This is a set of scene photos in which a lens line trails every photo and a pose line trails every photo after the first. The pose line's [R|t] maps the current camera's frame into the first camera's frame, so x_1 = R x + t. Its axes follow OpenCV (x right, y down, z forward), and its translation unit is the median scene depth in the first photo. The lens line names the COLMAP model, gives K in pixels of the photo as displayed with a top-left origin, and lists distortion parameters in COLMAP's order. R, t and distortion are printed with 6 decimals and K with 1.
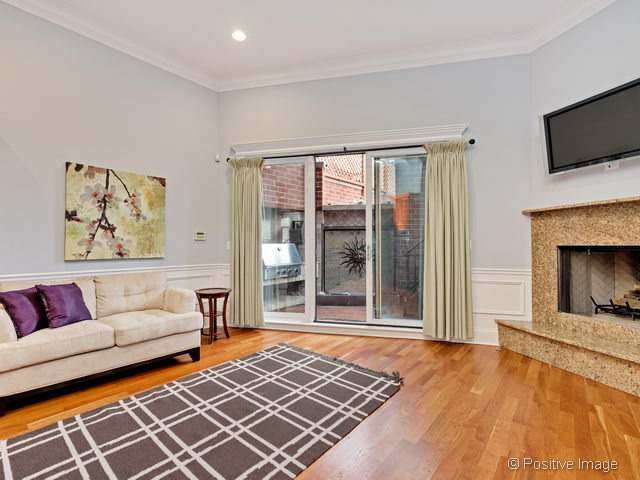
lens RADIAL K [[294.4, 0, 319.5], [0, 294.4, 241.5], [0, 0, 1]] dist [0.004329, 0.000365]
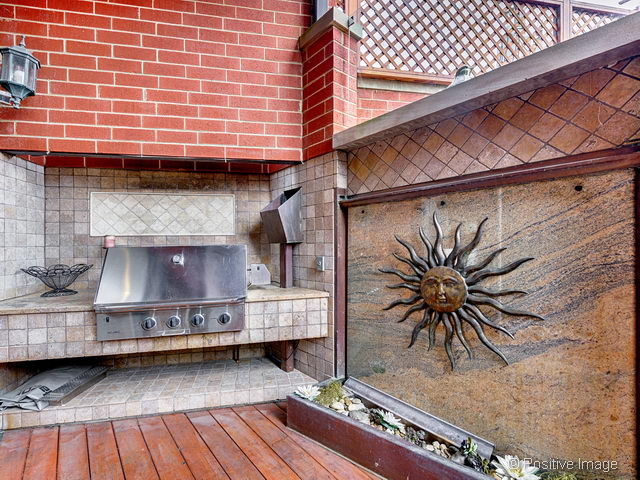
lens RADIAL K [[294.4, 0, 317.9], [0, 294.4, 240.2], [0, 0, 1]] dist [0.004329, 0.000365]
pose [[0.758676, -0.013426, -0.651330, 0.223379], [0.013585, 0.999896, -0.004788, 0.004635], [0.651327, -0.005216, 0.758779, 0.715076]]
